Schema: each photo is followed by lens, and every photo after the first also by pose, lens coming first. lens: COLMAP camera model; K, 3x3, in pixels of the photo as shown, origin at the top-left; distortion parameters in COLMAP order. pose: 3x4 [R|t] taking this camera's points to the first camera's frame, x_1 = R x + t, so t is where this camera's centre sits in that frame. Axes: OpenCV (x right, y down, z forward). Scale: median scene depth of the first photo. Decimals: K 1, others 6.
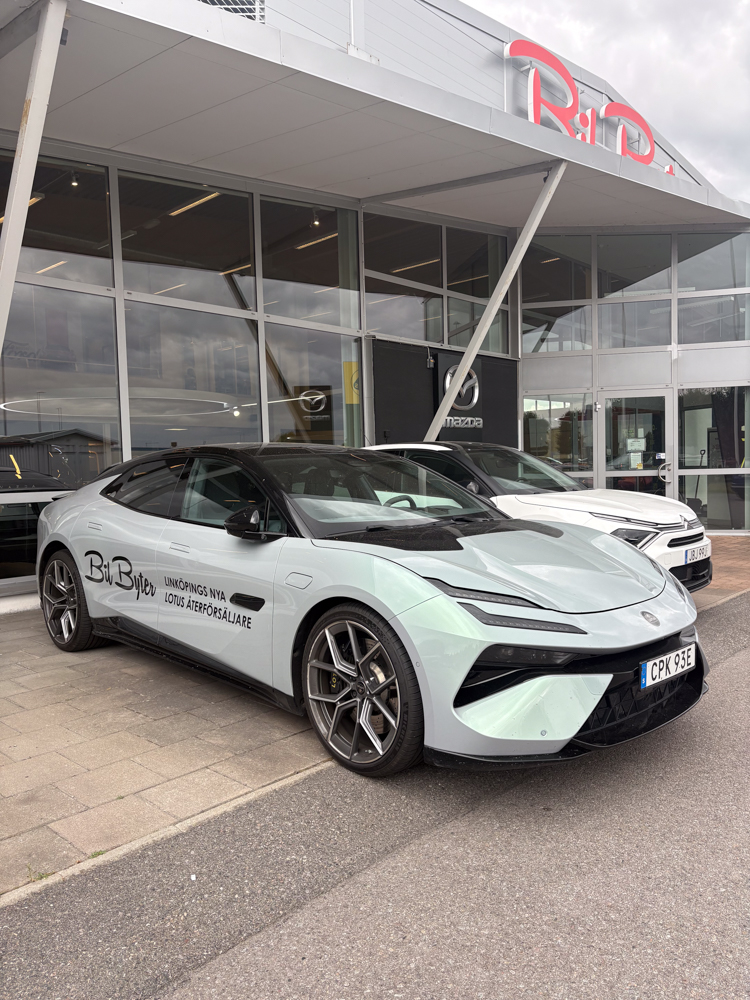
lens RADIAL K [[754.7, 0, 375.0], [0, 754.7, 500.0], [0, 0, 1]] dist [0.078200, -0.107486]
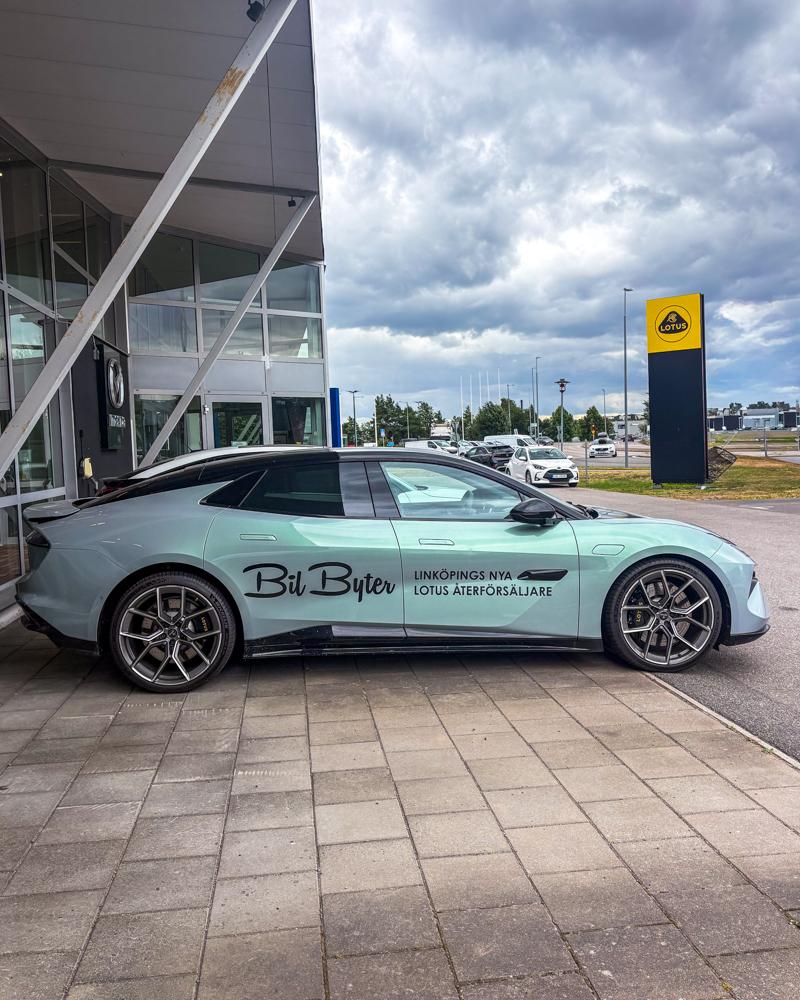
lens RADIAL K [[849.4, 0, 398.4], [0, 849.4, 473.6], [0, 0, 1]] dist [0.142099, -0.358023]
pose [[0.630539, -0.020736, 0.775881, -1.280028], [0.051916, 0.998531, -0.015504, -0.020348], [-0.774420, 0.050057, 0.630689, 0.266492]]
